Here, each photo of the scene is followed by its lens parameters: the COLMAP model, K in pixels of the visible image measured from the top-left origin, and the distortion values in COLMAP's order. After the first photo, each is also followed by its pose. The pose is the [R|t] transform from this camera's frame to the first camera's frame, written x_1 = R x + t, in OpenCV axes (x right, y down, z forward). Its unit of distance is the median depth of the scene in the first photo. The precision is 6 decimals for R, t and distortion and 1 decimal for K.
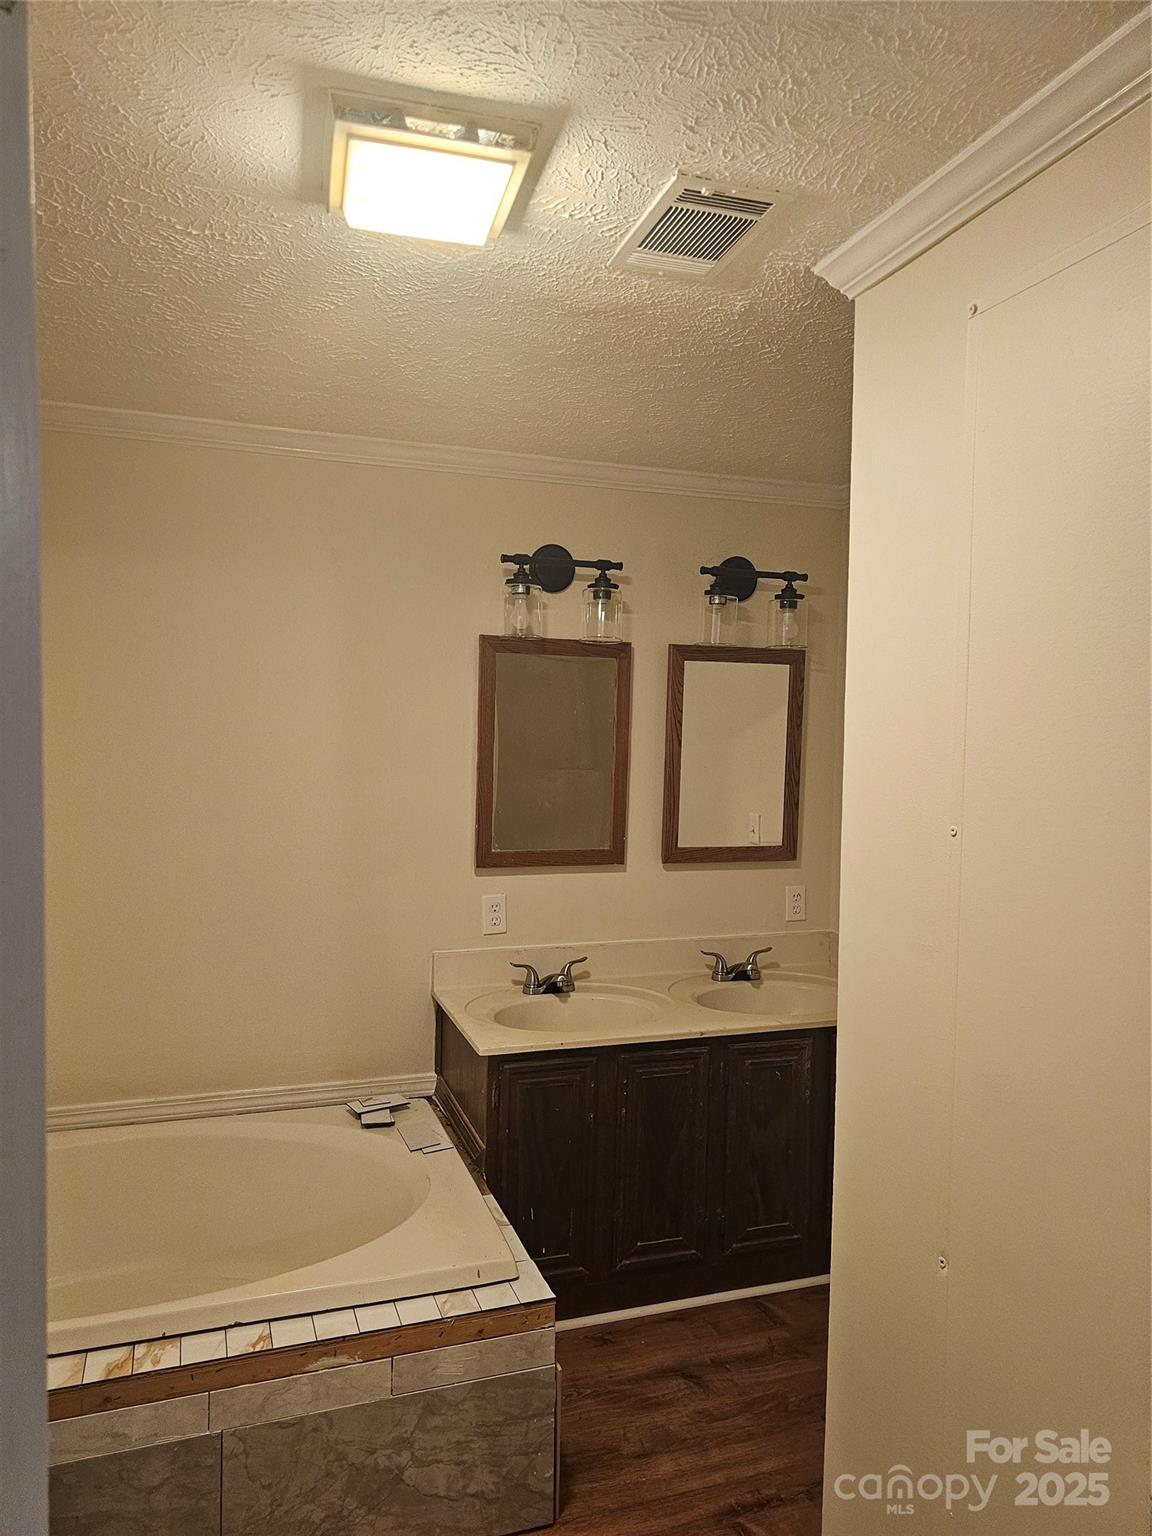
lens RADIAL K [[1021.7, 0, 582.8], [0, 1021.7, 753.7], [0, 0, 1]] dist [0.065086, -0.048682]
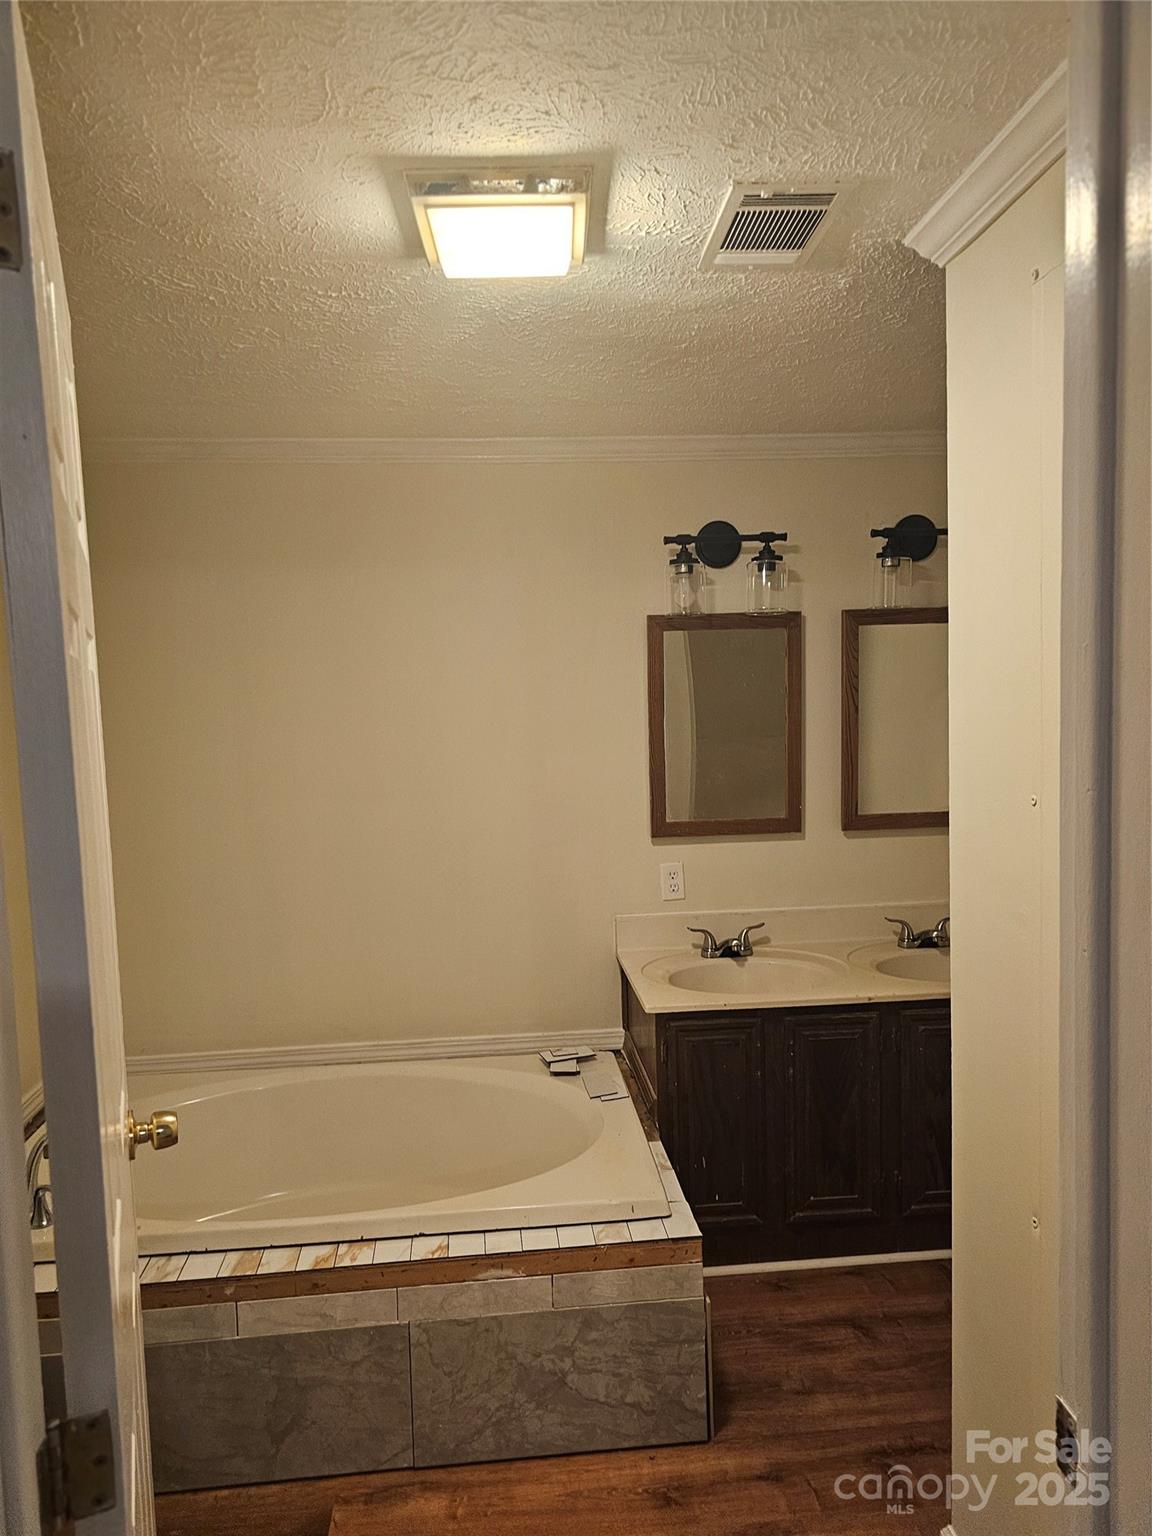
lens RADIAL K [[1021.7, 0, 582.8], [0, 1021.7, 753.7], [0, 0, 1]] dist [0.065086, -0.048682]
pose [[0.971046, -0.033136, -0.236585, 0.117974], [0.041425, 0.998687, 0.030151, -0.014219], [0.235275, -0.039079, 0.971143, -0.053353]]
